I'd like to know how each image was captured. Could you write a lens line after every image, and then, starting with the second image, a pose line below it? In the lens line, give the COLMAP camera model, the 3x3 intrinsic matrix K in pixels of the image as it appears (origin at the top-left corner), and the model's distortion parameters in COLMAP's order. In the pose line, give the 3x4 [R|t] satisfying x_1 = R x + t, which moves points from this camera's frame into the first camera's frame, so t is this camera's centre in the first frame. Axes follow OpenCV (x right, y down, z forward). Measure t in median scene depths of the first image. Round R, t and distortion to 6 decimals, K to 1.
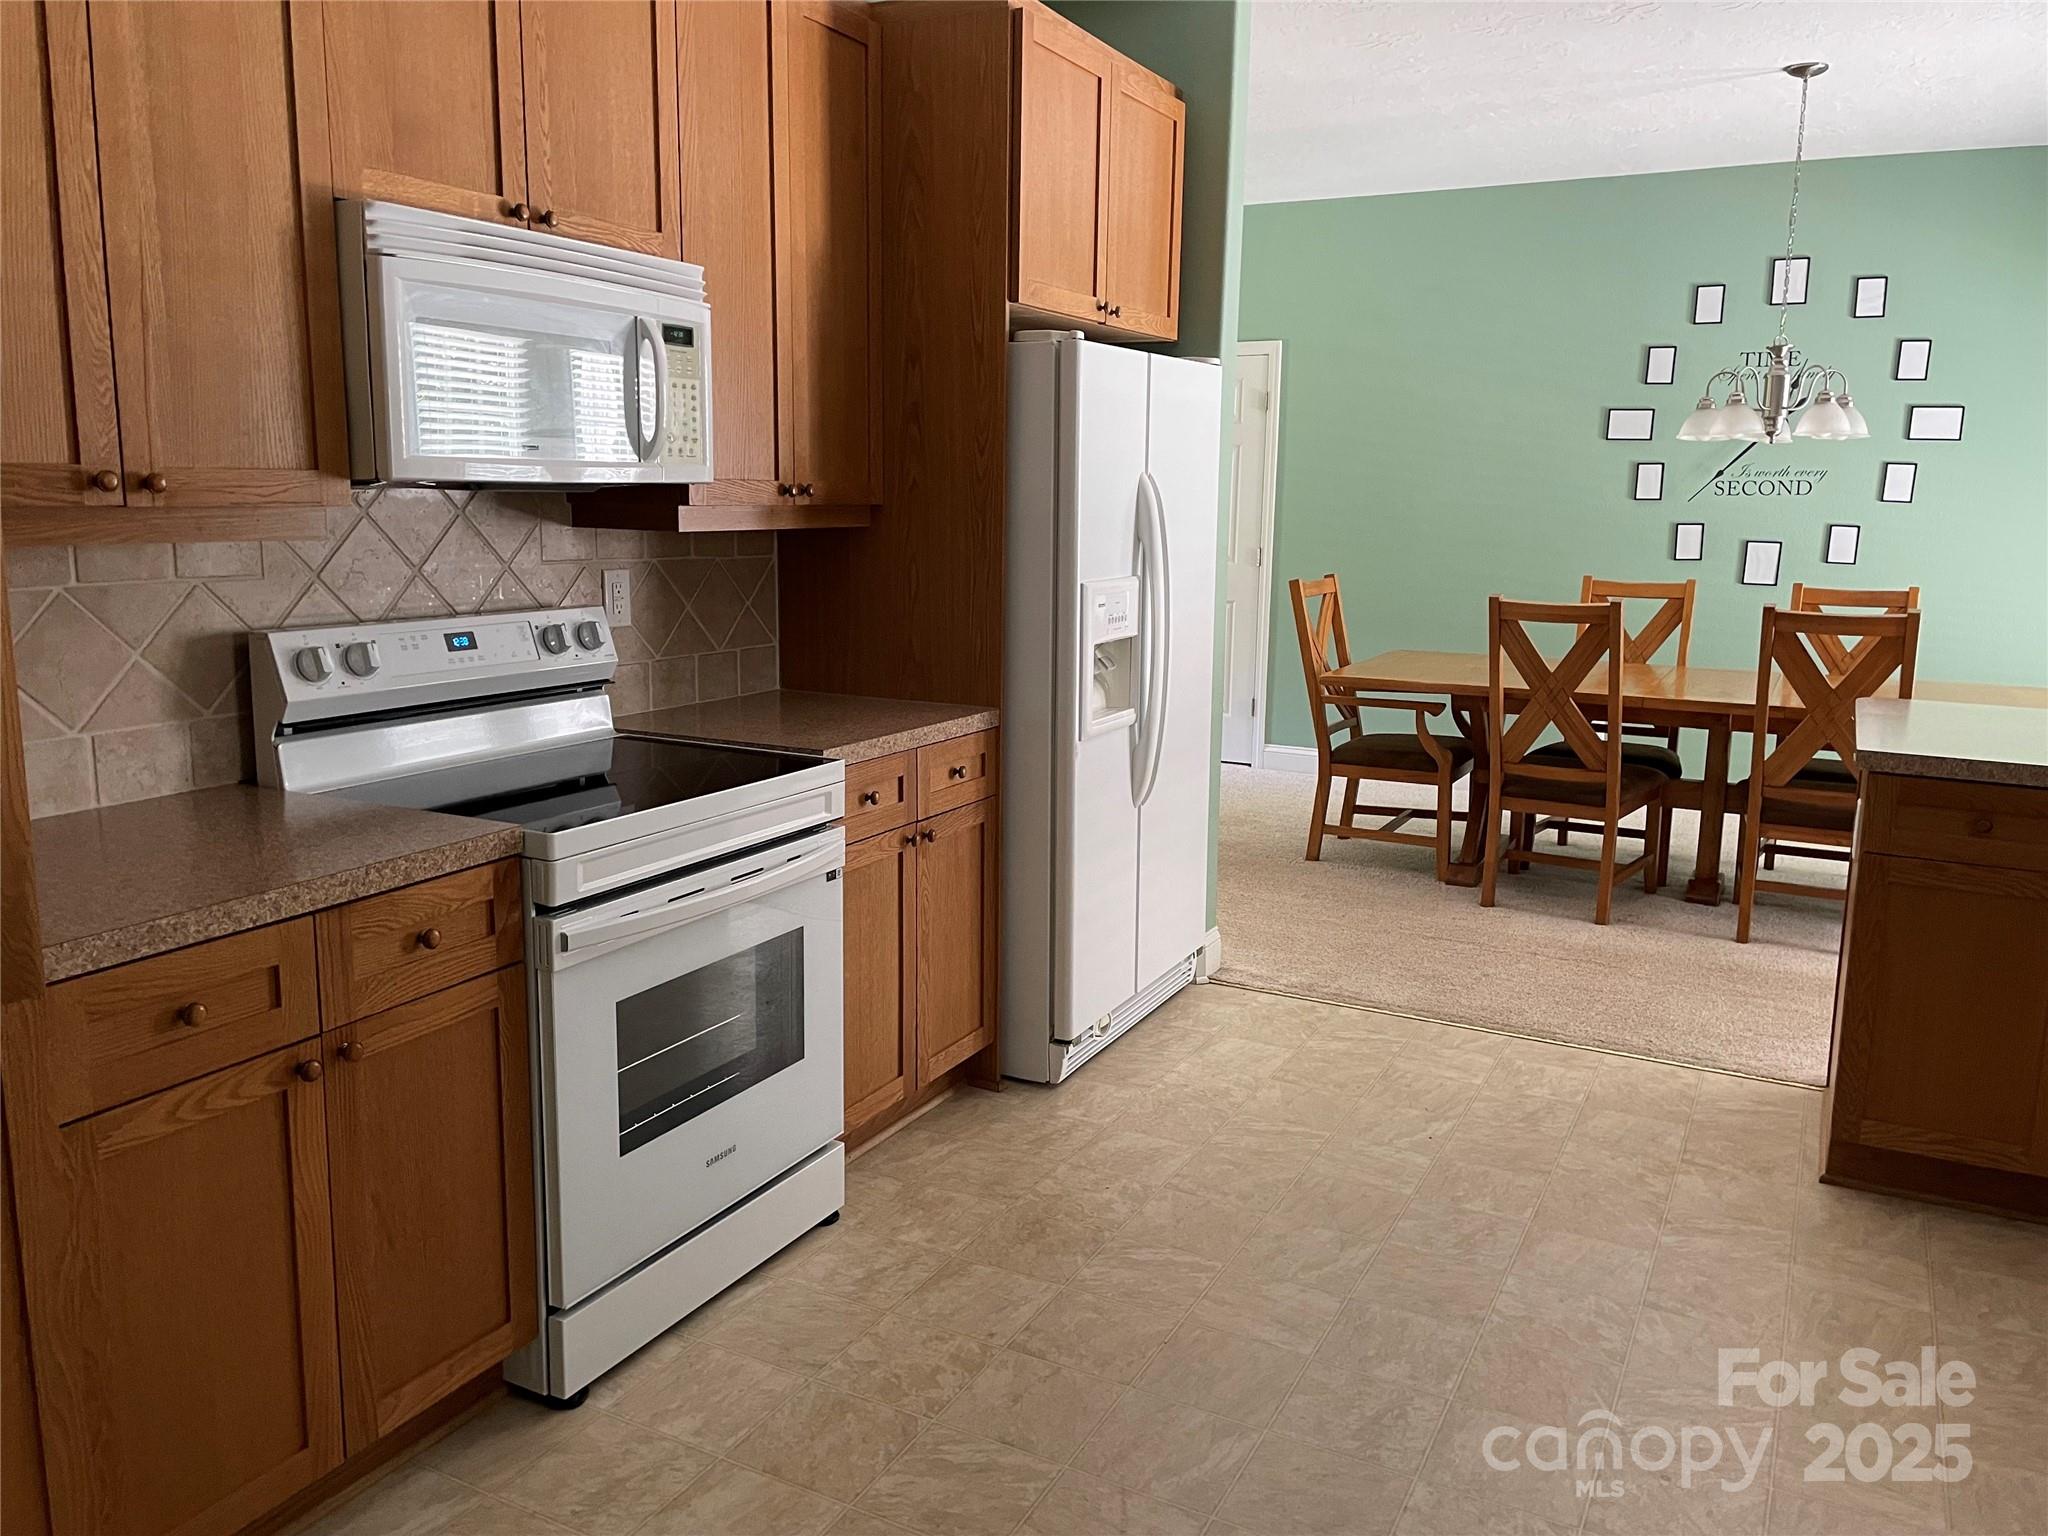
lens RADIAL K [[1550.6, 0, 991.9], [0, 1550.6, 753.3], [0, 0, 1]] dist [0.083675, -0.104265]
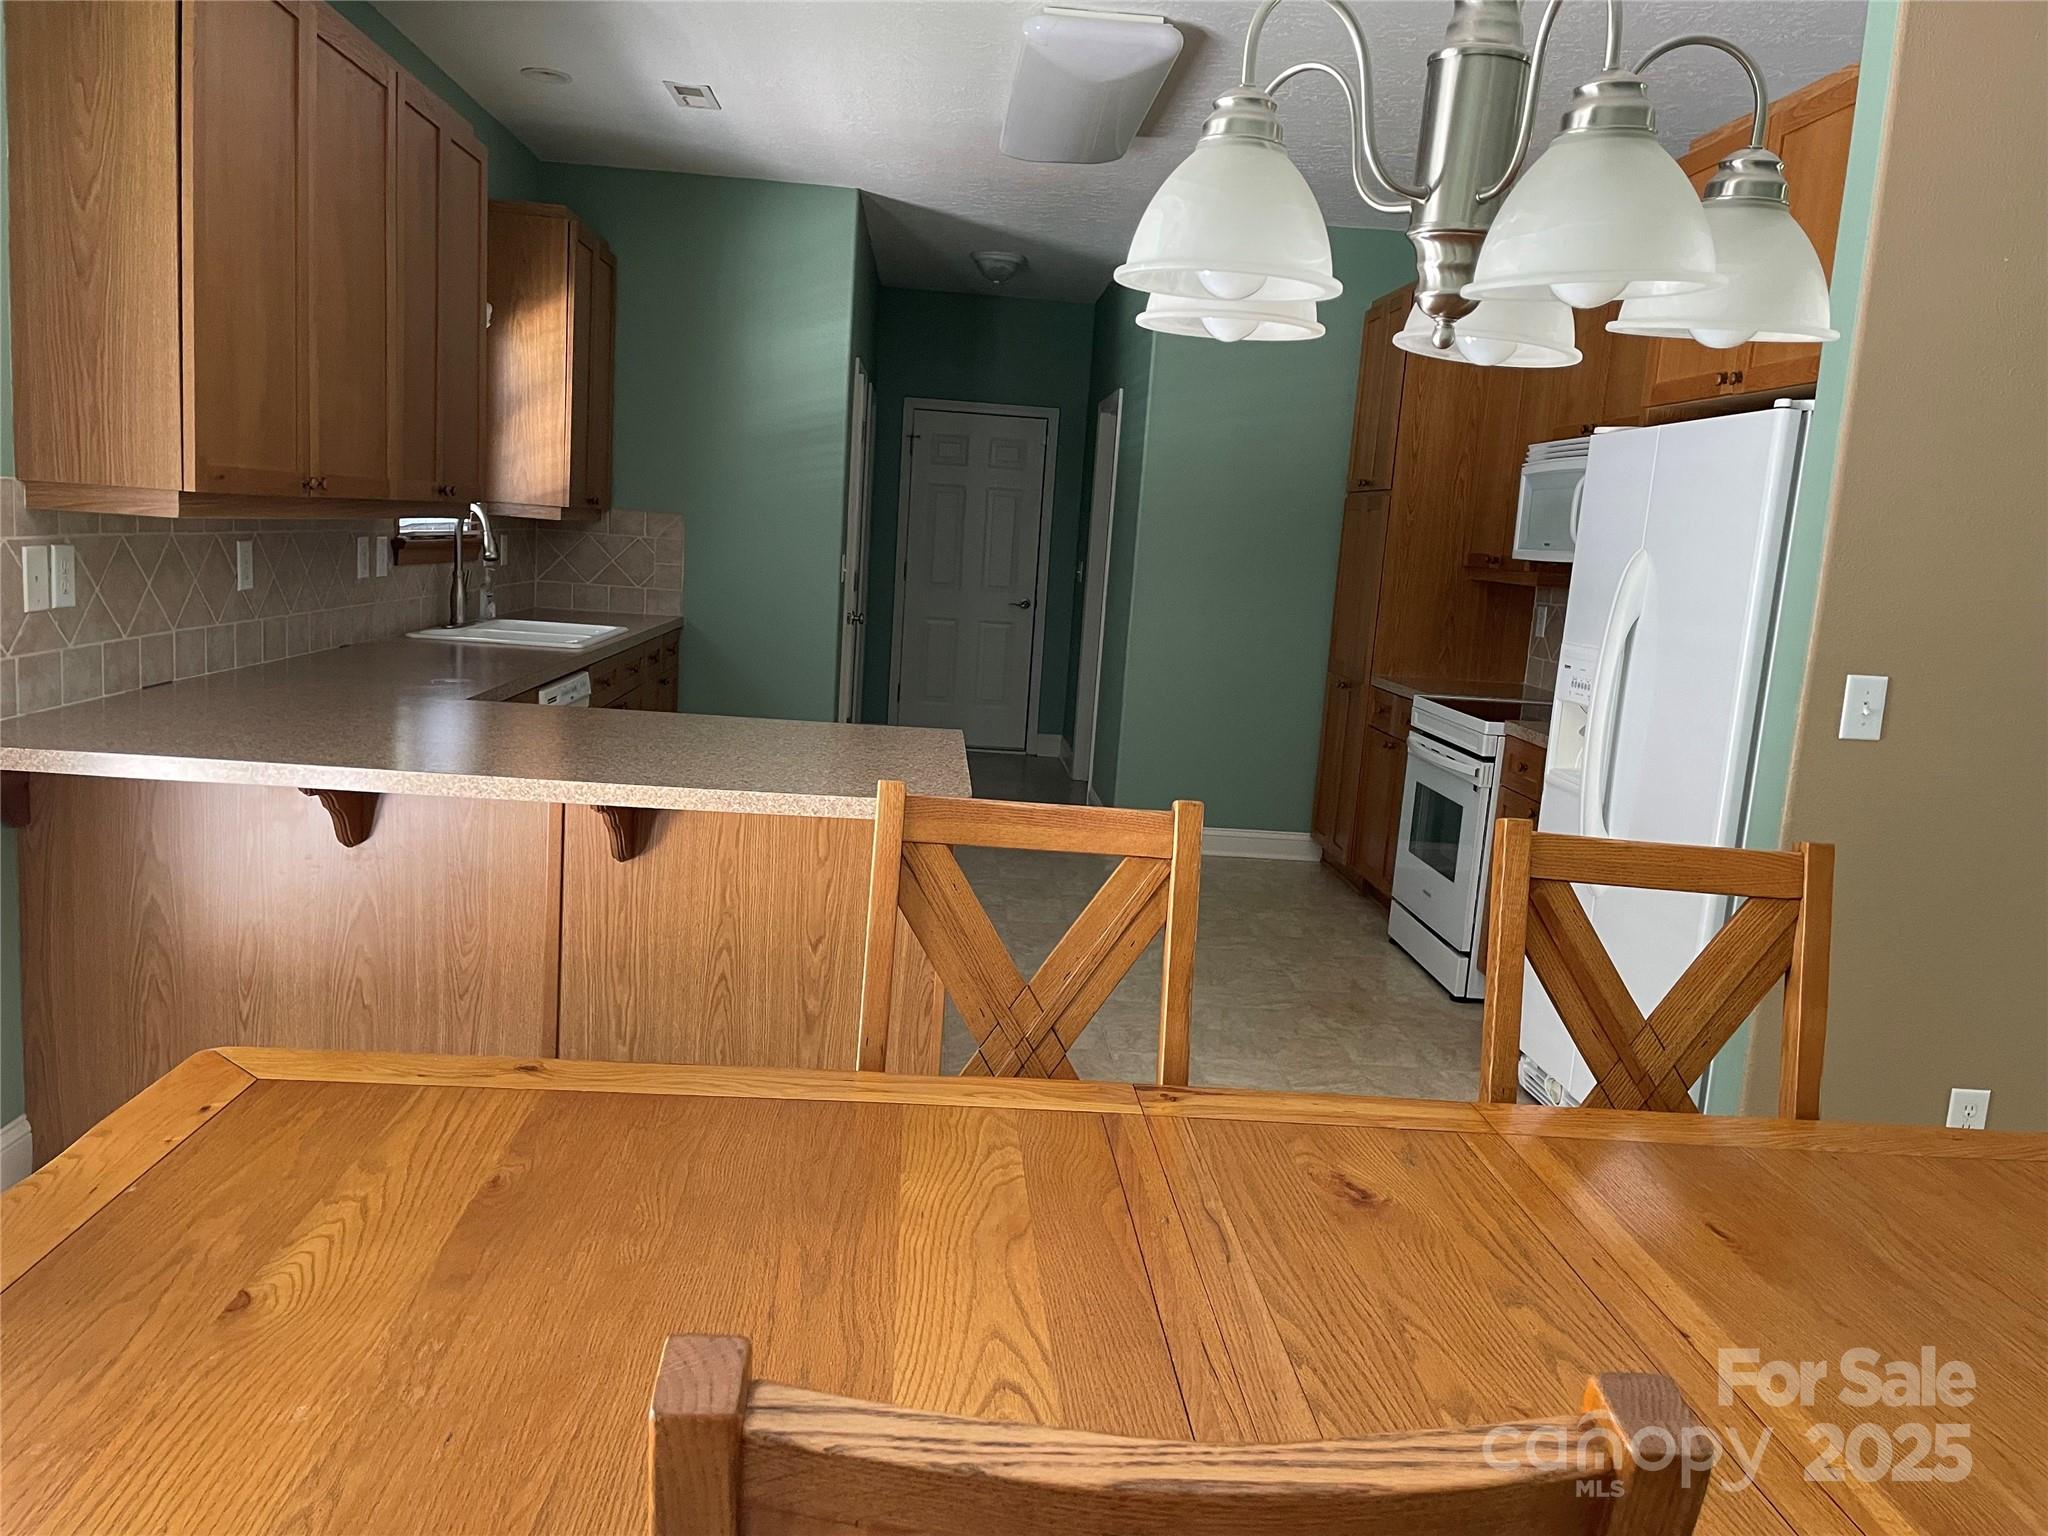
lens RADIAL K [[1550.6, 0, 1001.7], [0, 1550.6, 774.1], [0, 0, 1]] dist [0.083675, -0.104265]
pose [[-0.851258, 0.019372, -0.524390, 0.856542], [-0.162200, 0.940667, 0.298054, -0.248584], [0.499050, 0.338777, -0.797609, 1.472278]]
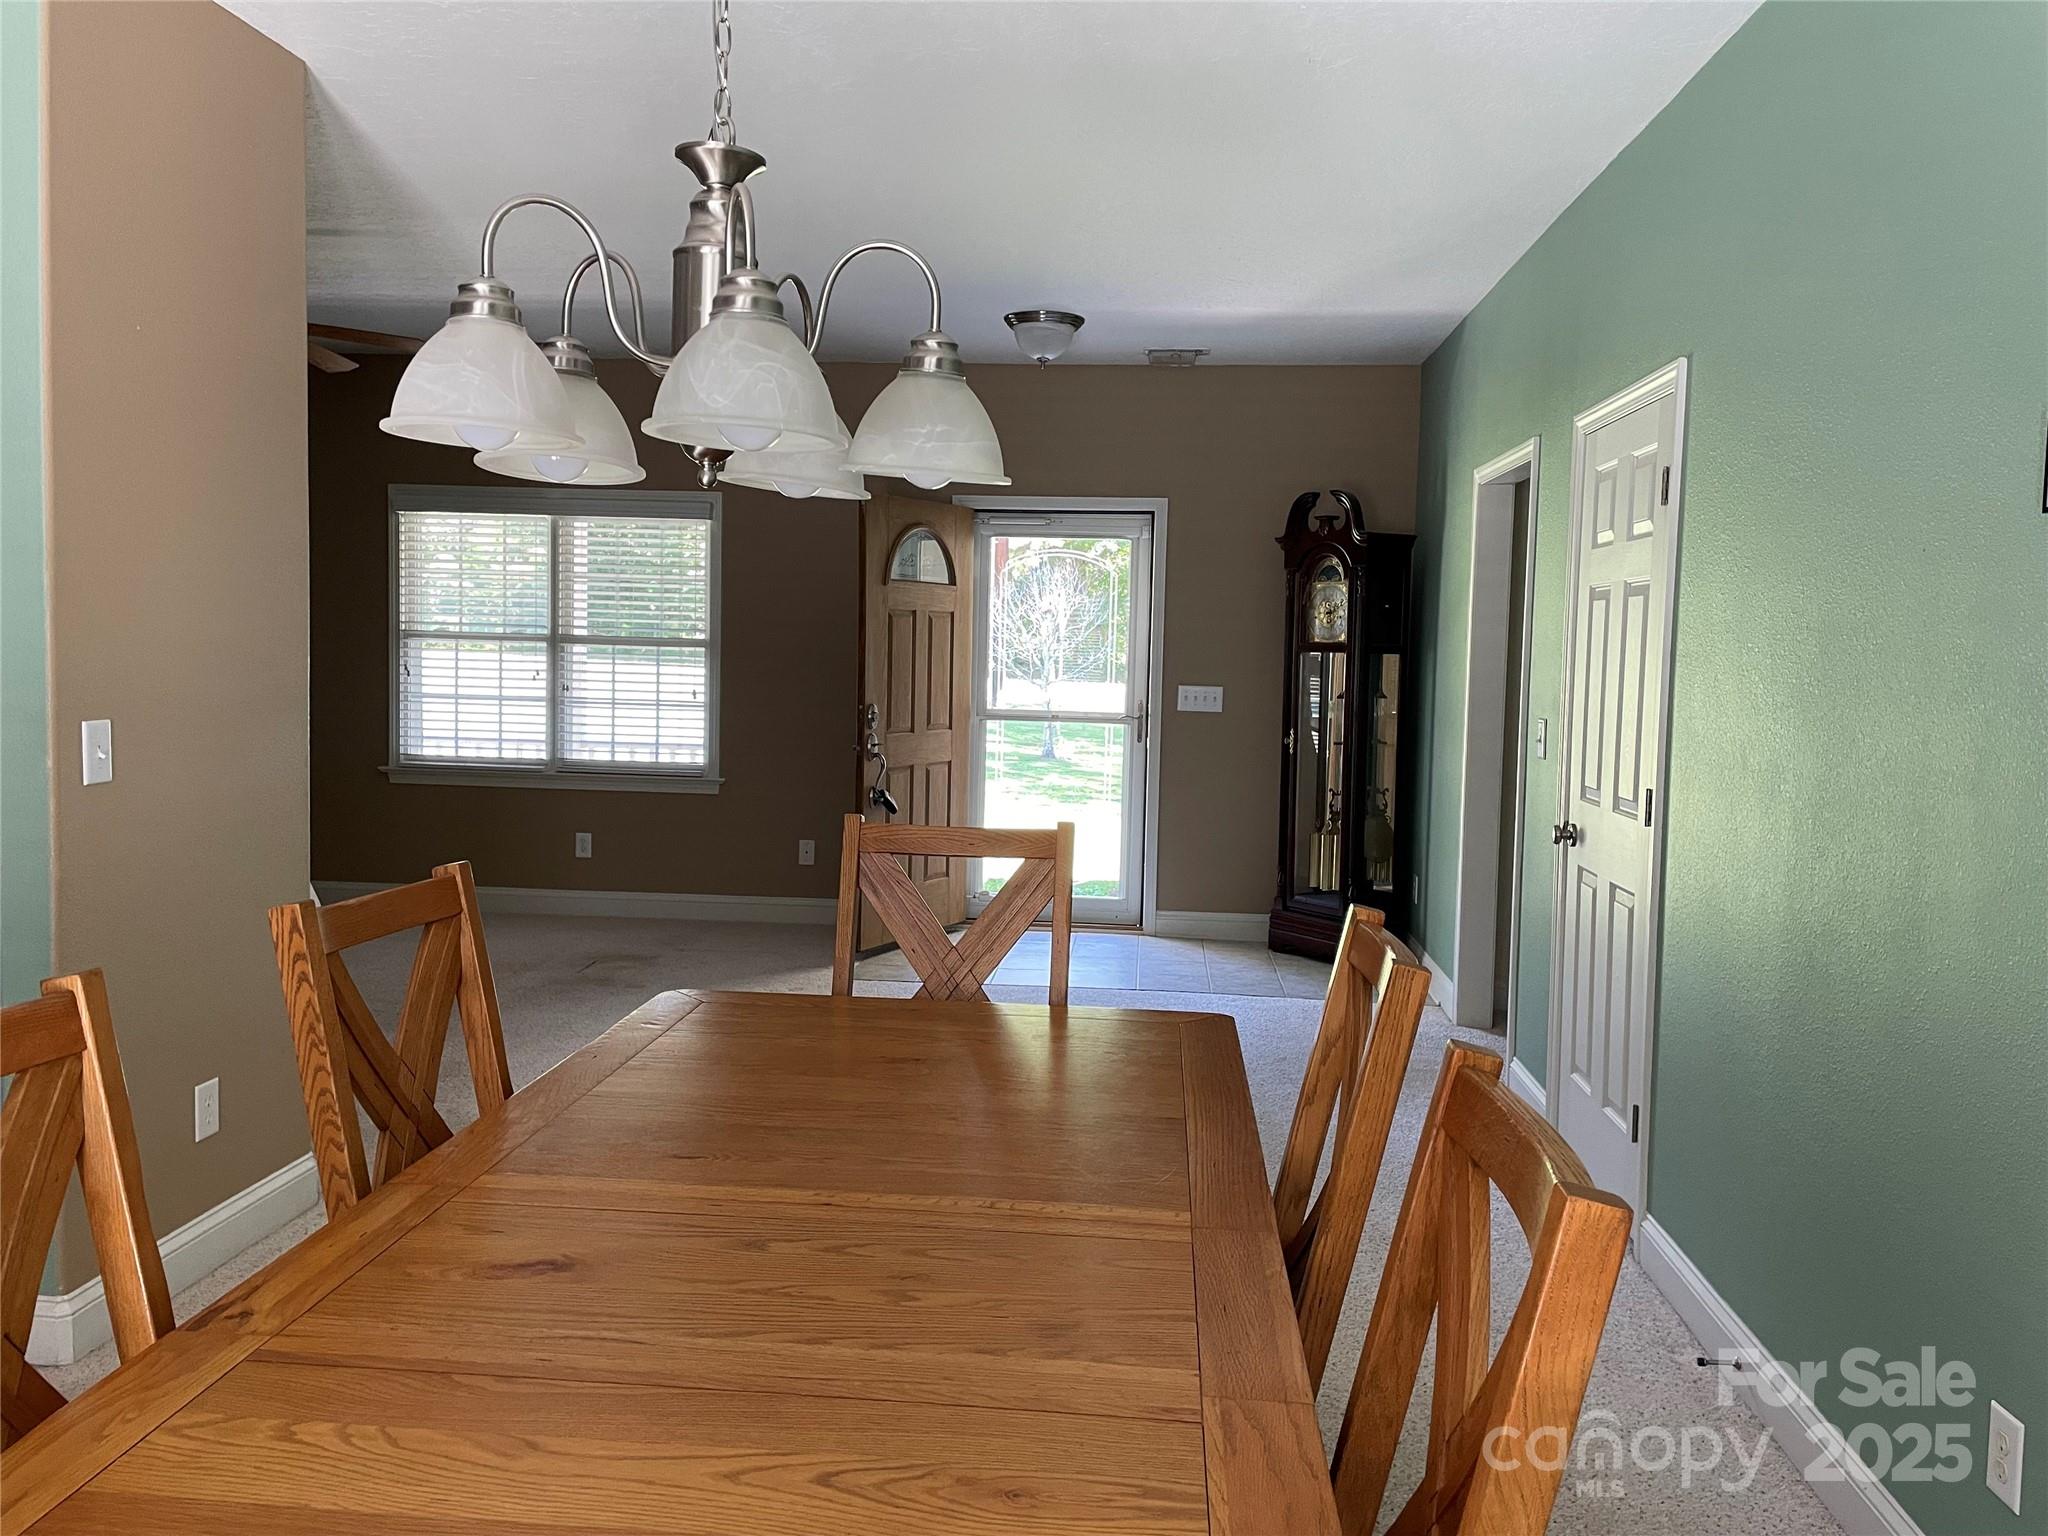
lens RADIAL K [[1550.6, 0, 1021.3], [0, 1550.6, 753.7], [0, 0, 1]] dist [0.083675, -0.104265]
pose [[0.379586, 0.075012, -0.922110, 1.154897], [-0.174776, 0.984575, 0.008147, -0.150944], [0.908497, 0.158070, 0.386841, 0.816332]]
